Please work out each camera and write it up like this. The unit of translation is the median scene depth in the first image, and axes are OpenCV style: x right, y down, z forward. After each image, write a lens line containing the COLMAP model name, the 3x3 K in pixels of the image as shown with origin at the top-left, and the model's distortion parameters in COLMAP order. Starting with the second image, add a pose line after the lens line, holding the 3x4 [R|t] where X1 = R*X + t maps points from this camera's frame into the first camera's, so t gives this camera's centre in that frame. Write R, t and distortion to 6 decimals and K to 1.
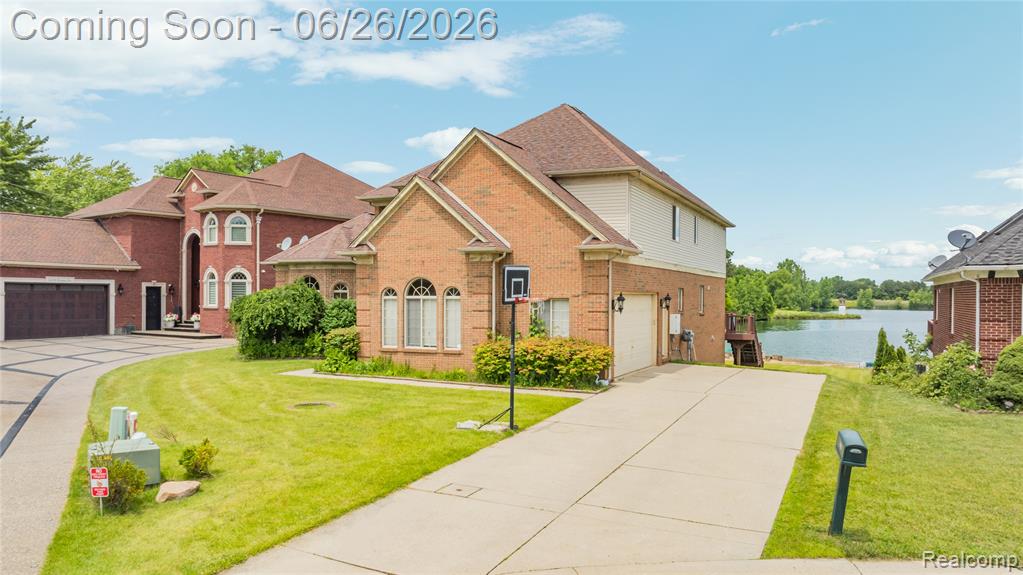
lens RADIAL K [[727.8, 0, 513.6], [0, 727.8, 307.8], [0, 0, 1]] dist [-0.024285, 0.003198]
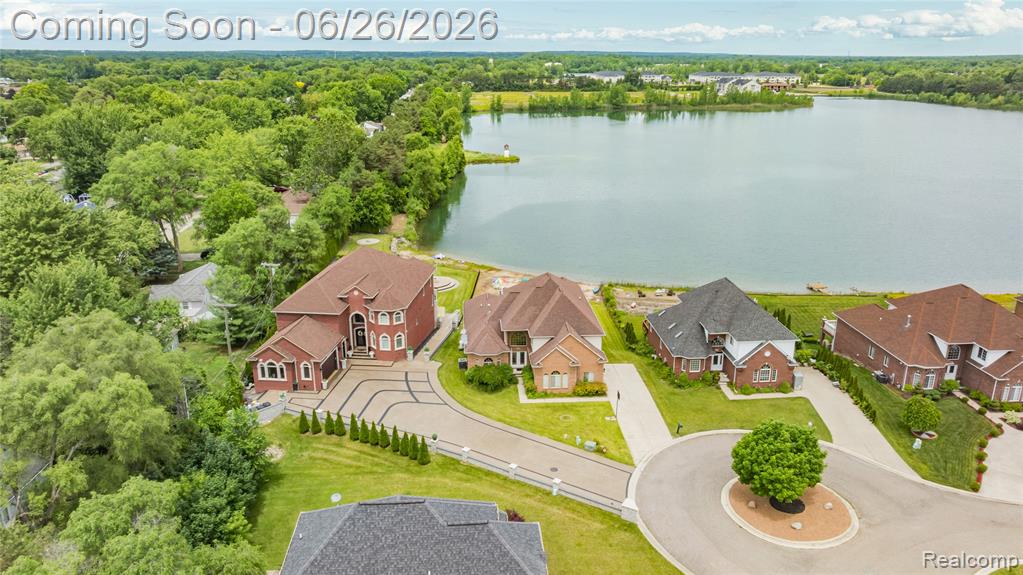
lens RADIAL K [[722.9, 0, 513.5], [0, 722.9, 283.2], [0, 0, 1]] dist [-0.044745, 0.042121]
pose [[0.869621, -0.153672, 0.469195, -1.320622], [0.009663, 0.955442, 0.295019, -1.042725], [-0.493625, -0.252021, 0.832358, -1.250258]]
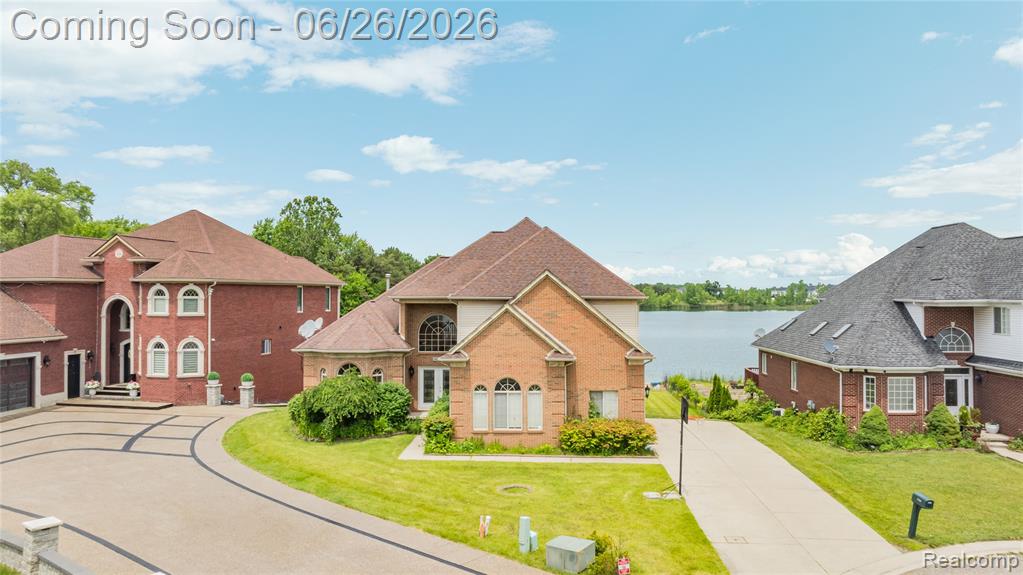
lens RADIAL K [[722.9, 0, 513.5], [0, 722.9, 283.2], [0, 0, 1]] dist [-0.044745, 0.042121]
pose [[0.918830, 0.000275, 0.394653, -0.425242], [0.011488, 0.999557, -0.027443, -0.118090], [-0.394485, 0.029749, 0.918421, -0.161117]]
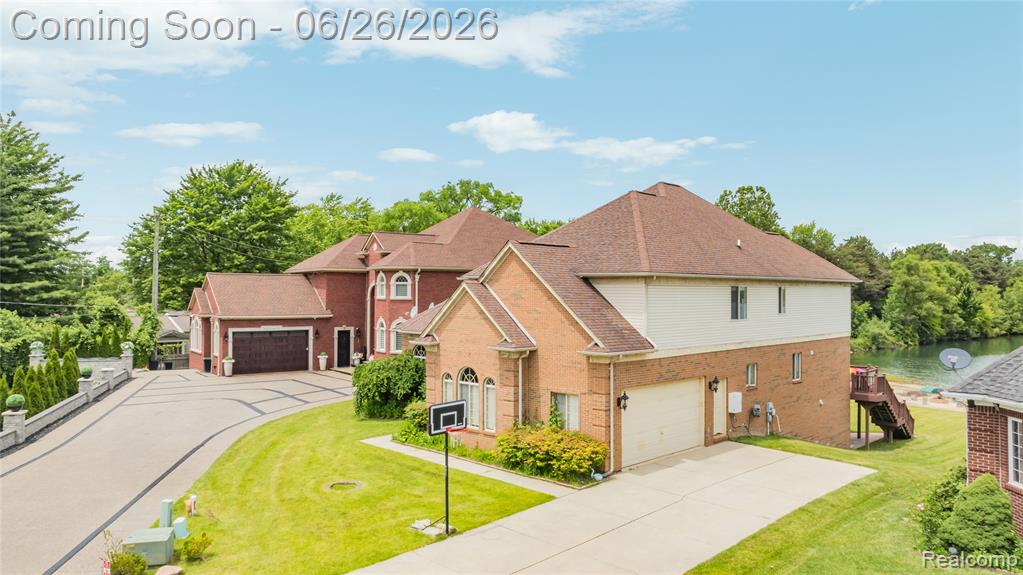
lens RADIAL K [[722.9, 0, 513.5], [0, 722.9, 283.2], [0, 0, 1]] dist [-0.044745, 0.042121]
pose [[0.942815, -0.007491, -0.333232, 0.216748], [-0.002423, 0.999567, -0.029325, -0.093555], [0.333307, 0.028456, 0.942389, -0.052666]]
